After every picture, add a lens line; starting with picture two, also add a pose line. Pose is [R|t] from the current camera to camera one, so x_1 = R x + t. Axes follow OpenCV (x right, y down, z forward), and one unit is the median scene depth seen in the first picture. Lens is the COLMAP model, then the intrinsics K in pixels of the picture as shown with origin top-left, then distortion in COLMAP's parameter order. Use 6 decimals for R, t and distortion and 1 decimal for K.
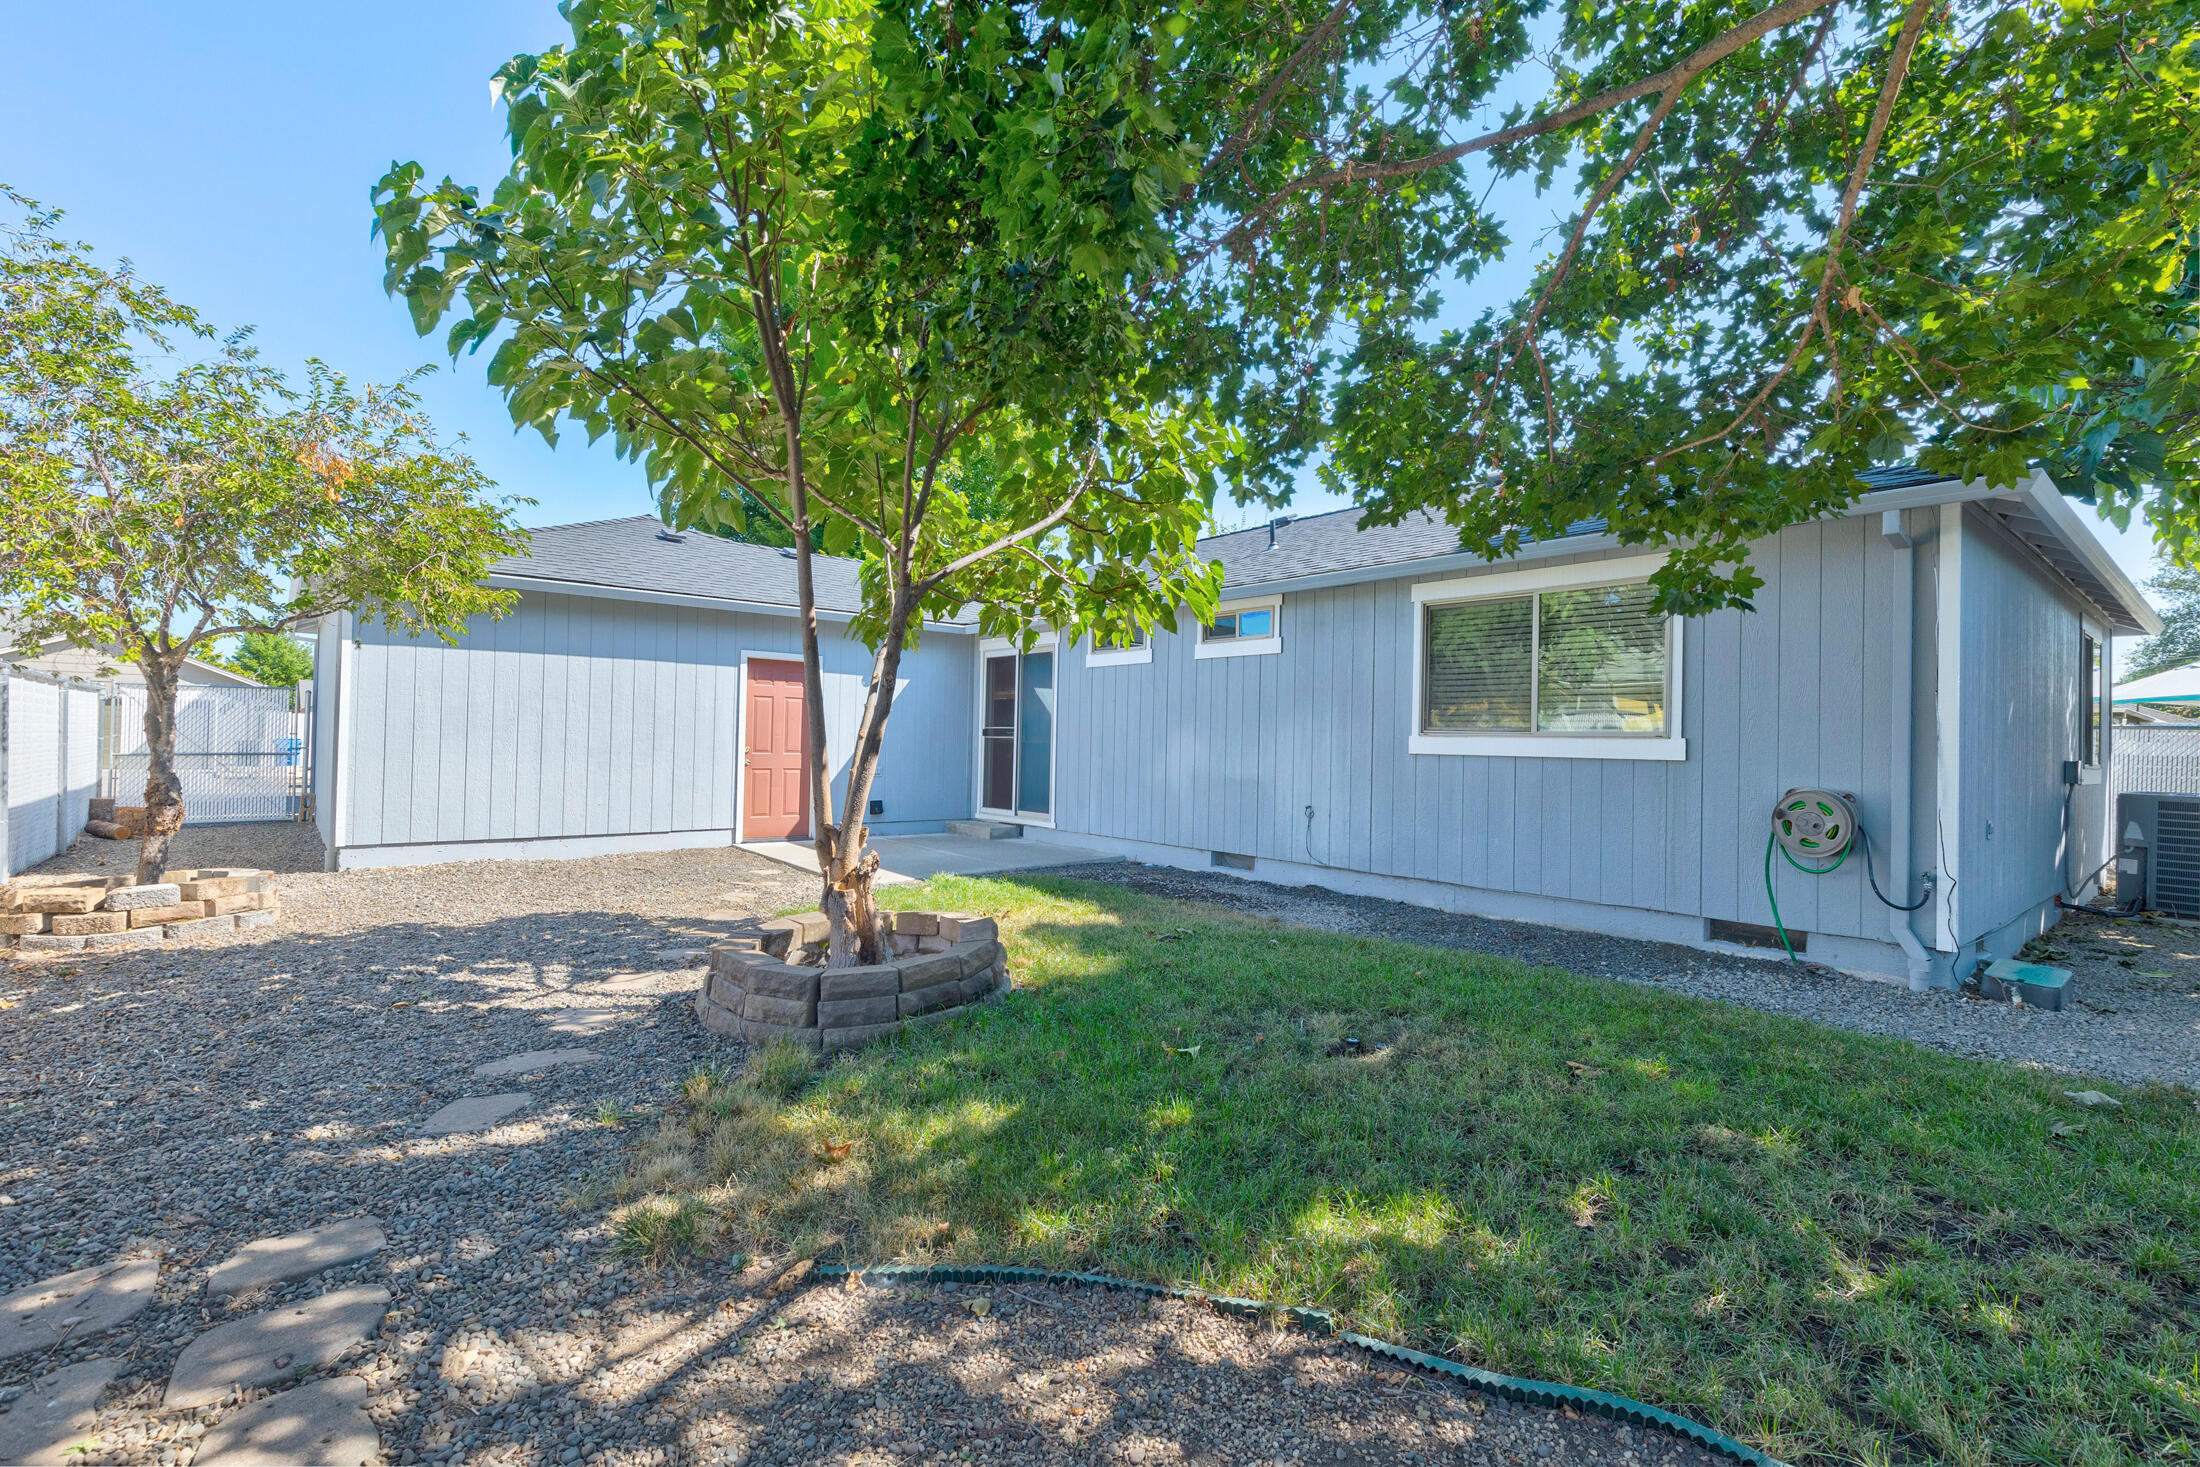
lens RADIAL K [[986.7, 0, 1106.1], [0, 986.7, 717.7], [0, 0, 1]] dist [0.016813, -0.005336]
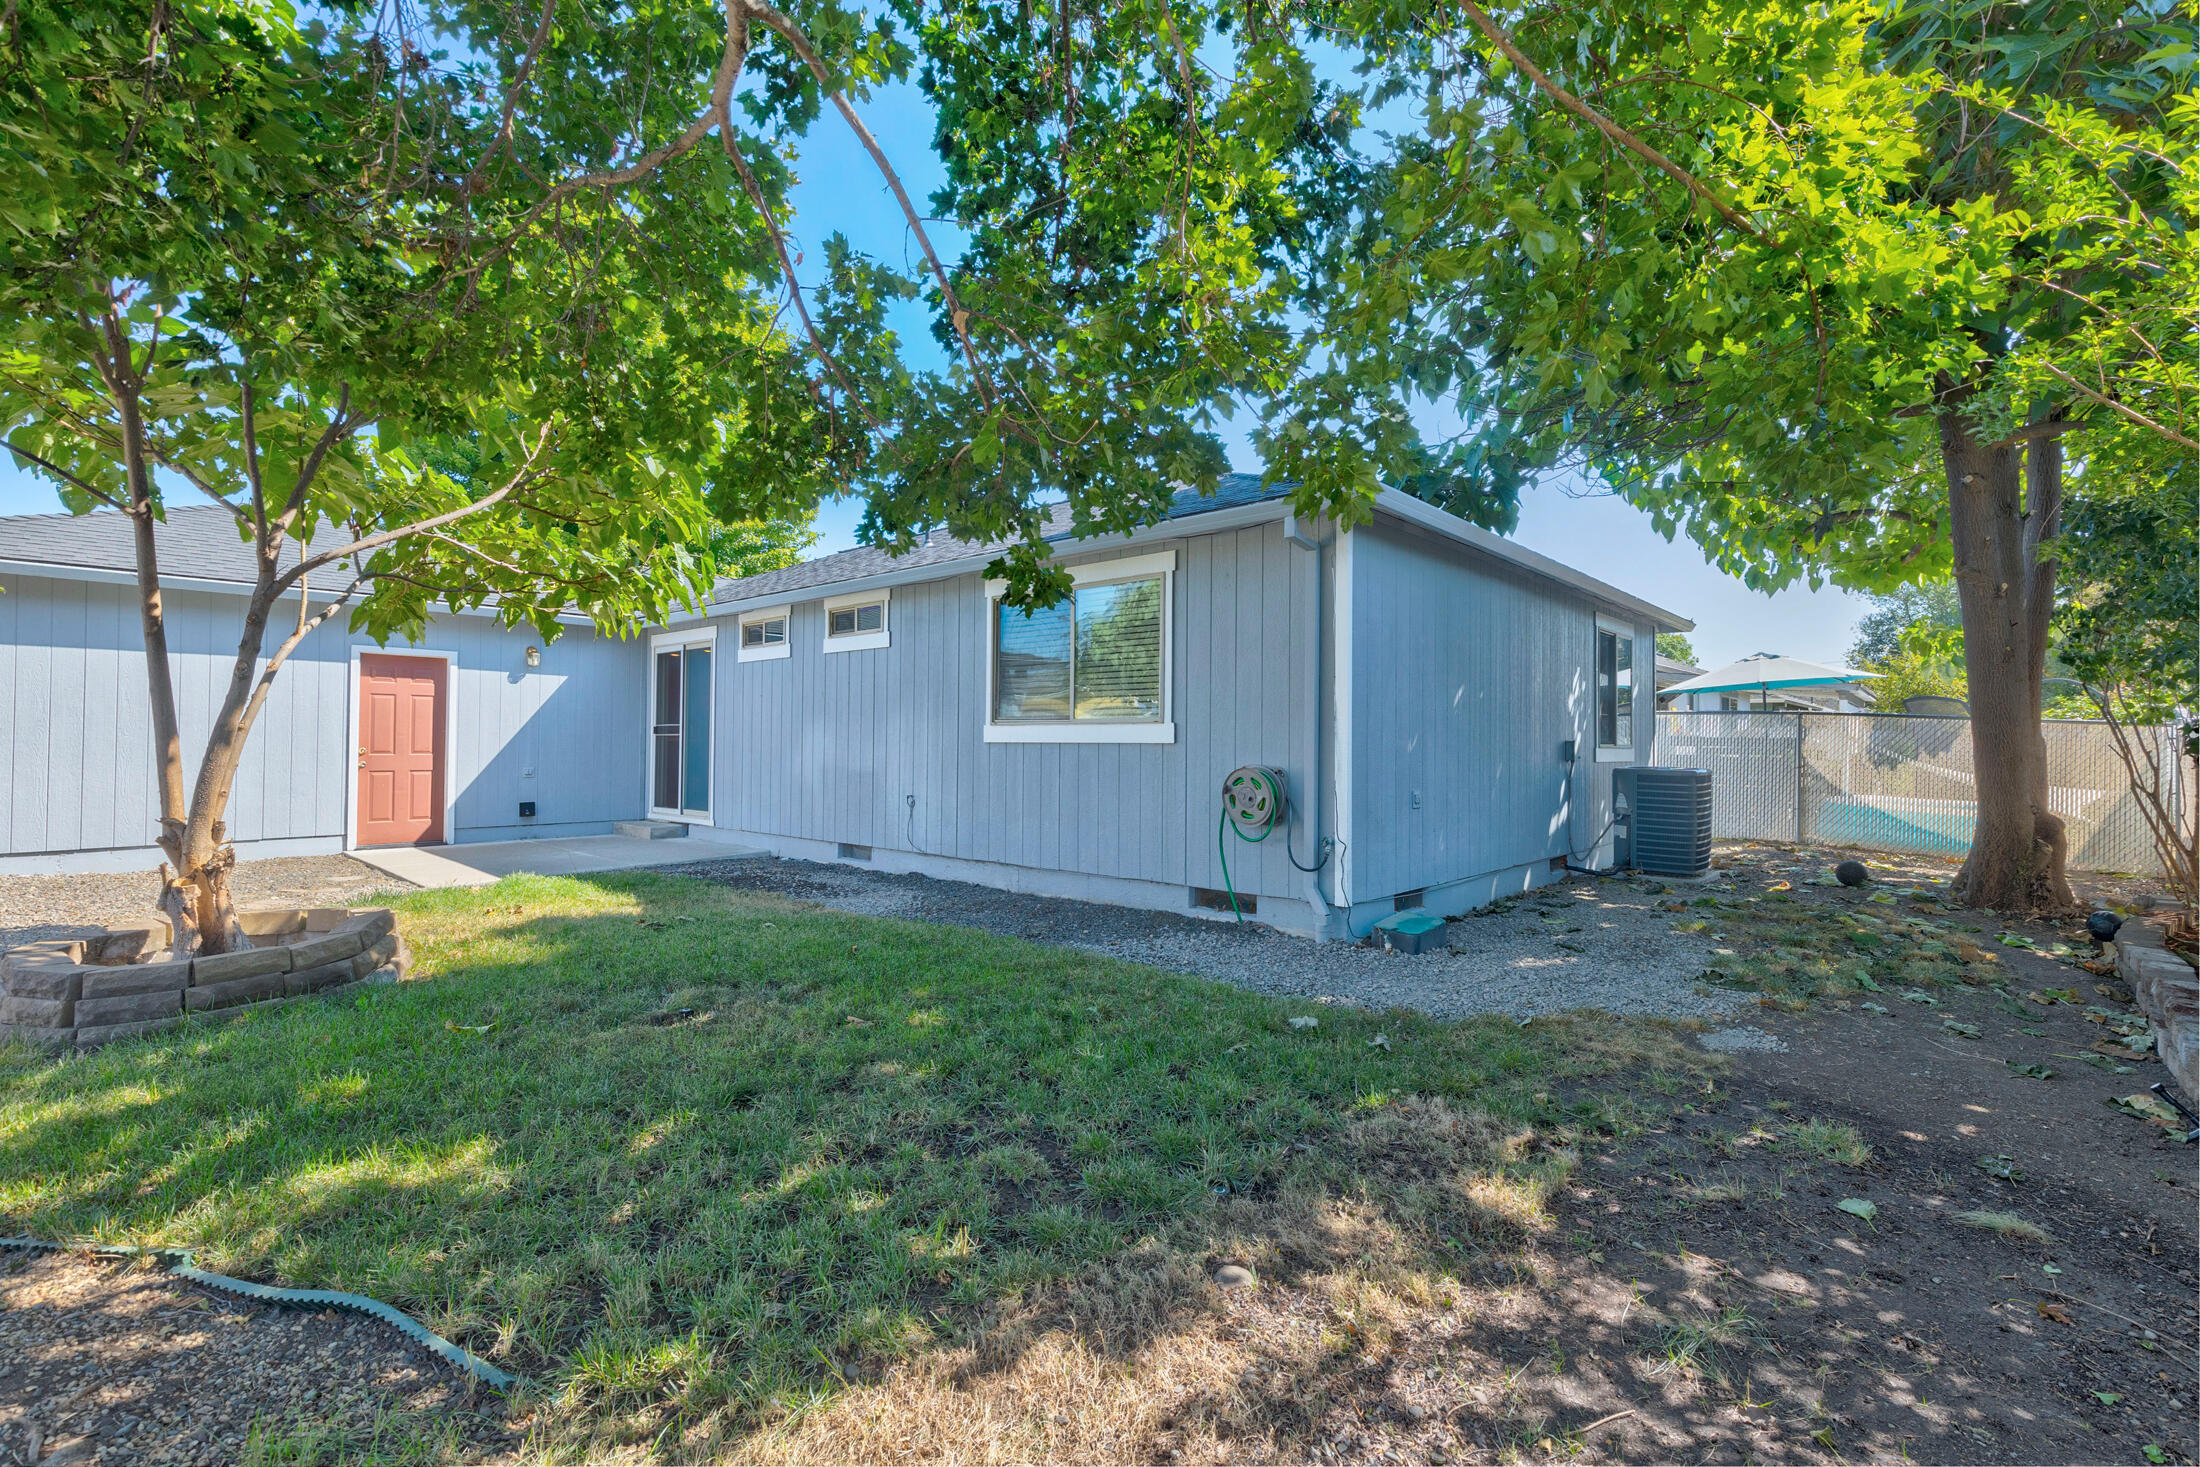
lens RADIAL K [[986.7, 0, 1106.1], [0, 986.7, 717.7], [0, 0, 1]] dist [0.016813, -0.005336]
pose [[0.989763, -0.010105, 0.142365, 0.355519], [0.010242, 0.999948, -0.000228, 0.014568], [-0.142355, 0.001684, 0.989814, -0.065033]]
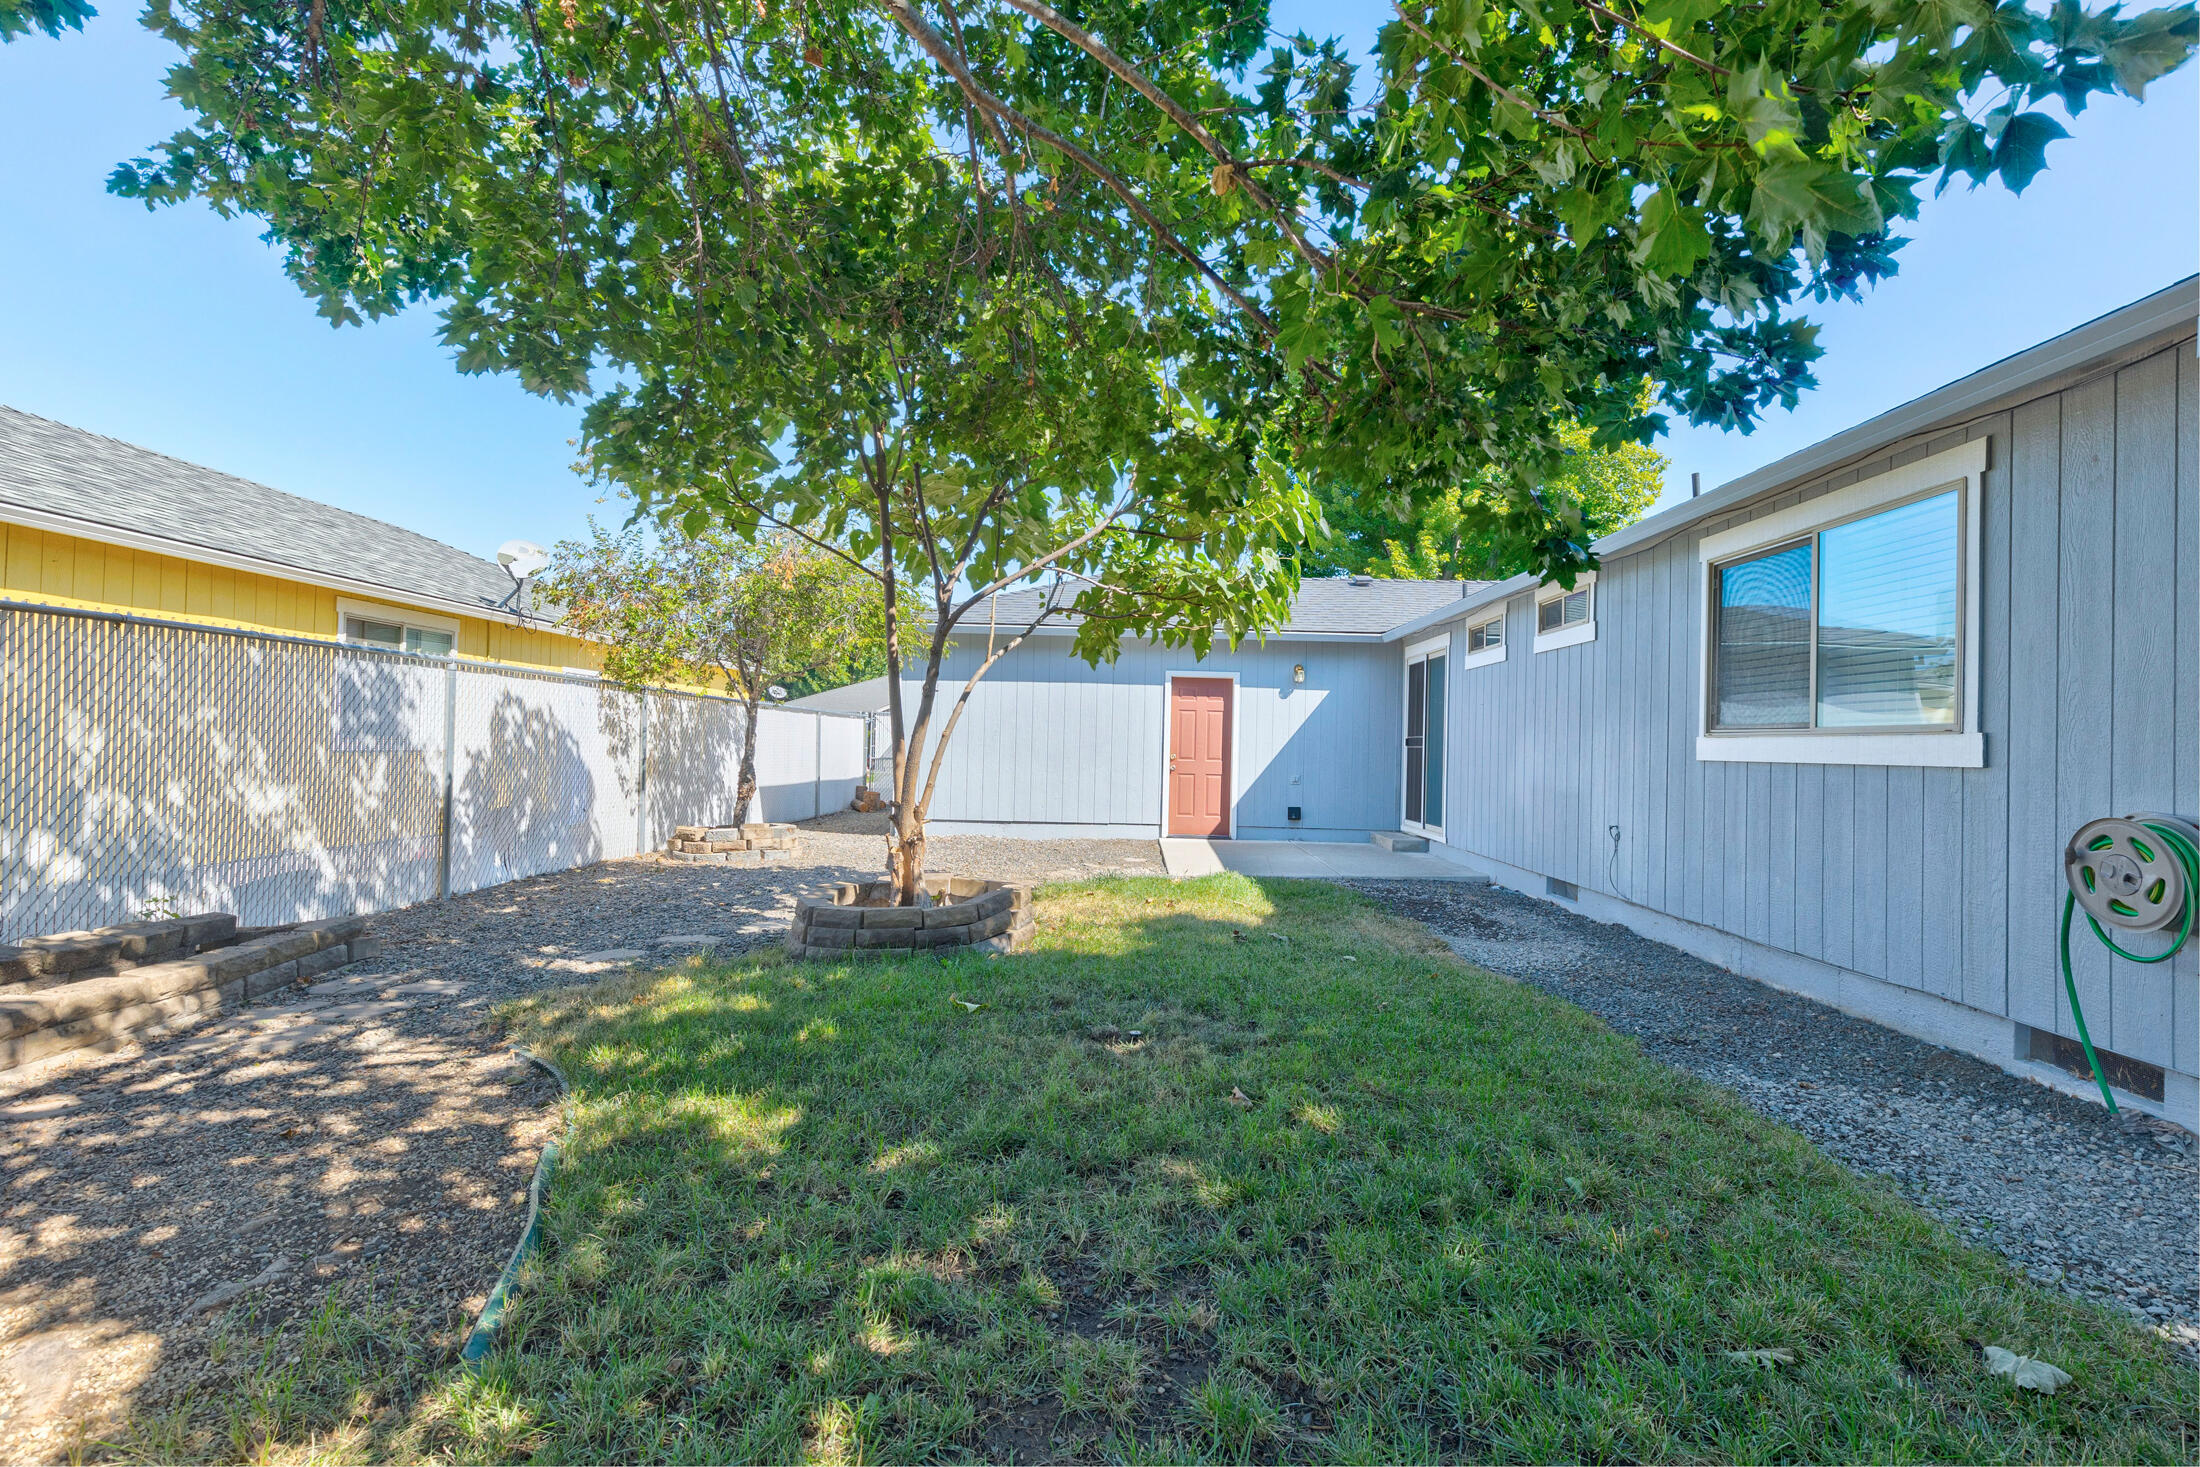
lens RADIAL K [[983.5, 0, 1110.9], [0, 983.5, 737.1], [0, 0, 1]] dist [0.002376, -0.001051]
pose [[0.756320, -0.007004, -0.654165, 0.574074], [0.006561, 0.999974, -0.003122, 0.021622], [0.654169, -0.001931, 0.756346, 0.157888]]
